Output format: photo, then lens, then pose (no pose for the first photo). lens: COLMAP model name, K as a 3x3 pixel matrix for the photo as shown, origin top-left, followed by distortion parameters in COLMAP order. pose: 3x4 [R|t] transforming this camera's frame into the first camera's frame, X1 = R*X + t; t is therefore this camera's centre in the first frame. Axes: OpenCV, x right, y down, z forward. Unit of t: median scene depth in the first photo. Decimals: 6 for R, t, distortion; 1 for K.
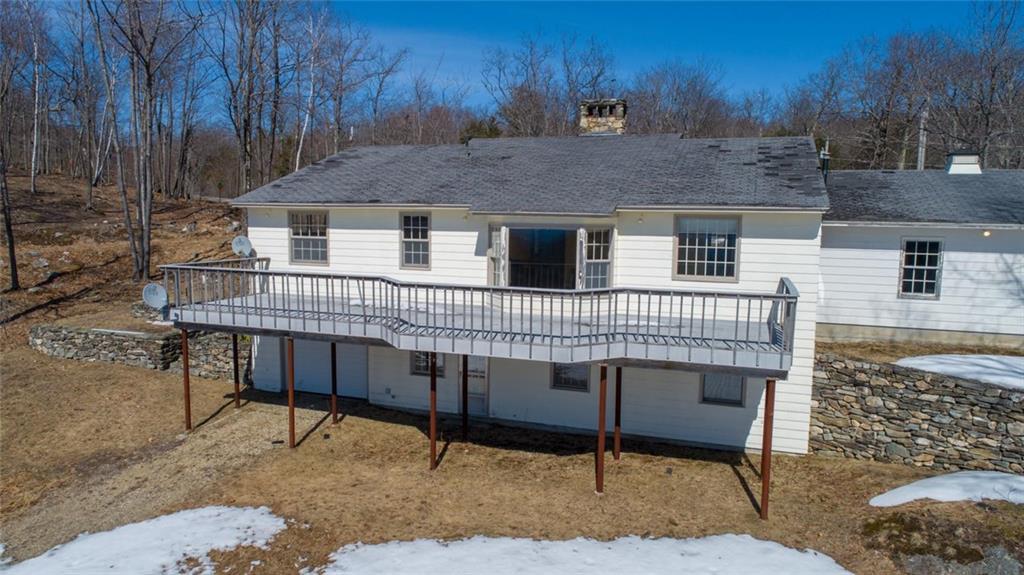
lens RADIAL K [[693.7, 0, 509.7], [0, 693.7, 286.2], [0, 0, 1]] dist [-0.009272, 0.003626]
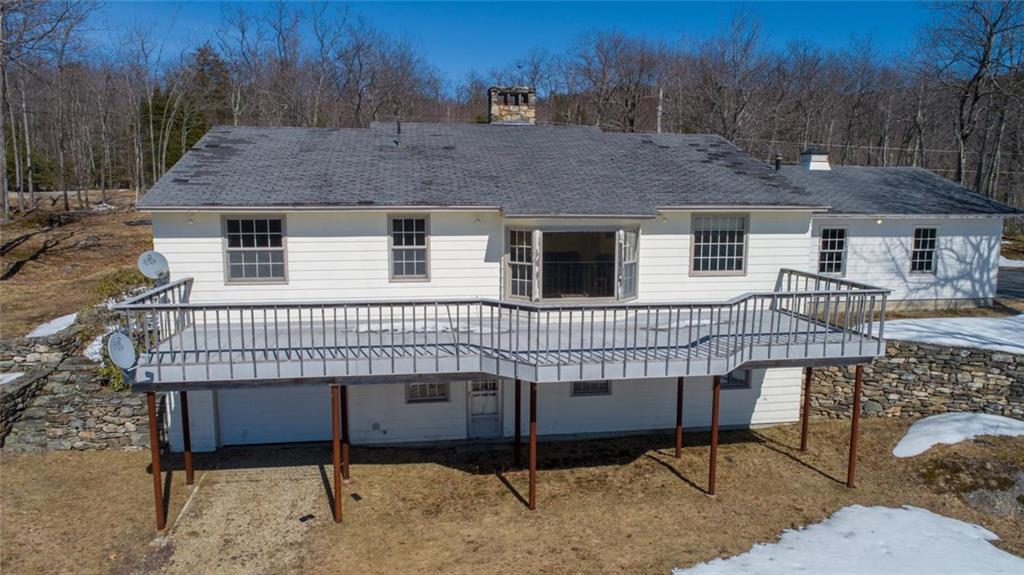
lens RADIAL K [[693.7, 0, 511.0], [0, 693.7, 288.9], [0, 0, 1]] dist [-0.009272, 0.003626]
pose [[0.879314, -0.076883, 0.469995, -0.488605], [0.056995, 0.996779, 0.056424, -0.064132], [-0.472819, -0.022827, 0.880864, 0.214254]]
